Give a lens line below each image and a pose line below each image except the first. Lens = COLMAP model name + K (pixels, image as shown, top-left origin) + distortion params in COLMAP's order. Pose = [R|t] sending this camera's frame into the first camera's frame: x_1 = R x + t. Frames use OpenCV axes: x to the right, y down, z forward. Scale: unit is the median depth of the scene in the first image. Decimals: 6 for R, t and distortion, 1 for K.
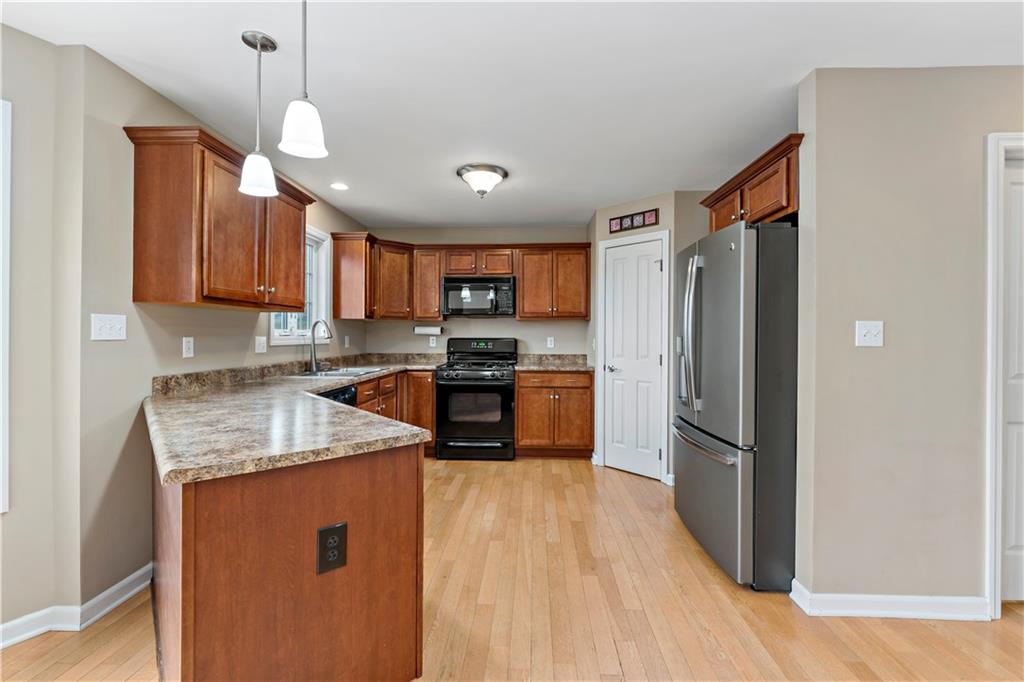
lens RADIAL K [[437.9, 0, 517.1], [0, 437.9, 328.5], [0, 0, 1]] dist [-0.003938, 0.000524]
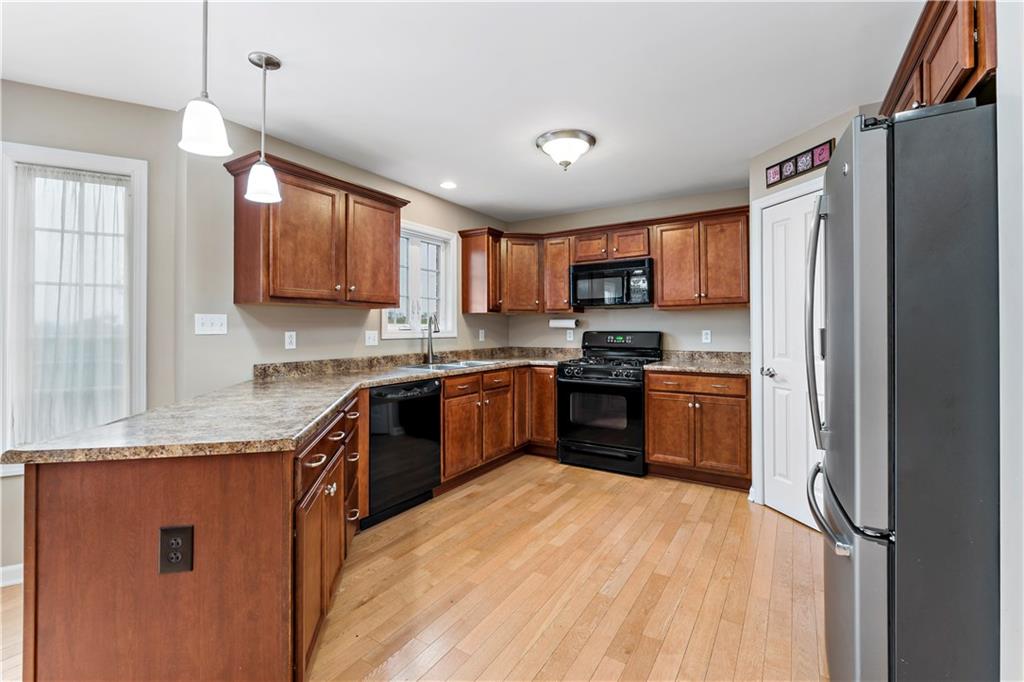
lens RADIAL K [[437.9, 0, 520.3], [0, 437.9, 320.7], [0, 0, 1]] dist [-0.003938, 0.000524]
pose [[0.866622, -0.015631, -0.498721, 0.270231], [0.014351, 0.999877, -0.006401, 0.004475], [0.498759, -0.001610, 0.866739, 0.201316]]
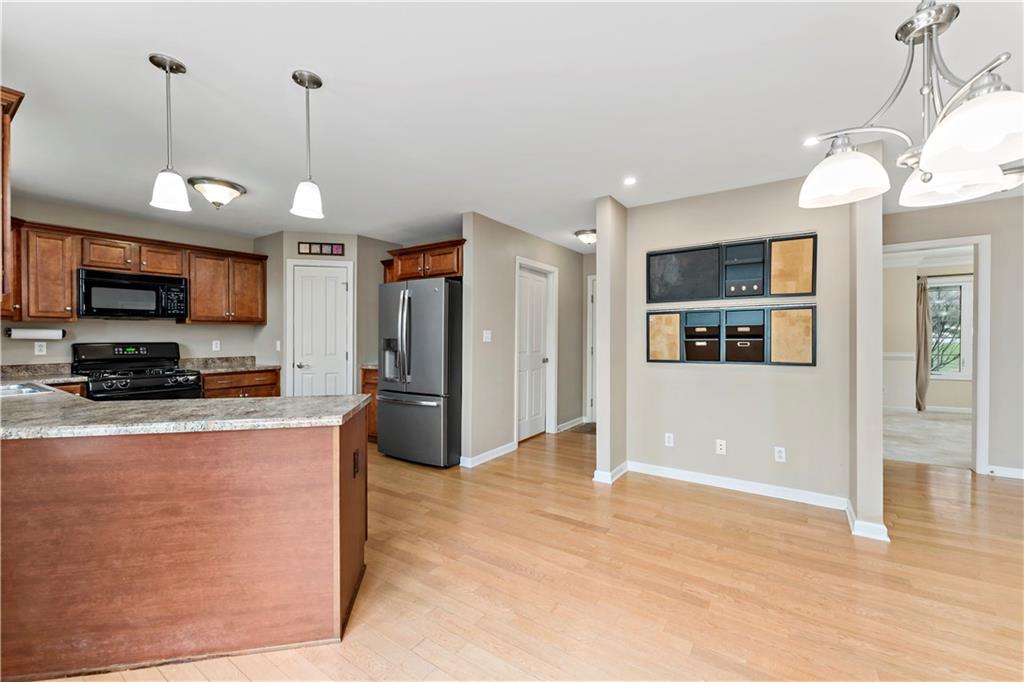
lens RADIAL K [[407.7, 0, 518.4], [0, 407.7, 336.7], [0, 0, 1]] dist [0.001362, 0.000338]
pose [[0.520922, -0.006240, 0.853582, -0.545163], [-0.006040, 0.999921, 0.010996, -0.005821], [-0.853583, -0.010883, 0.520843, -0.137084]]
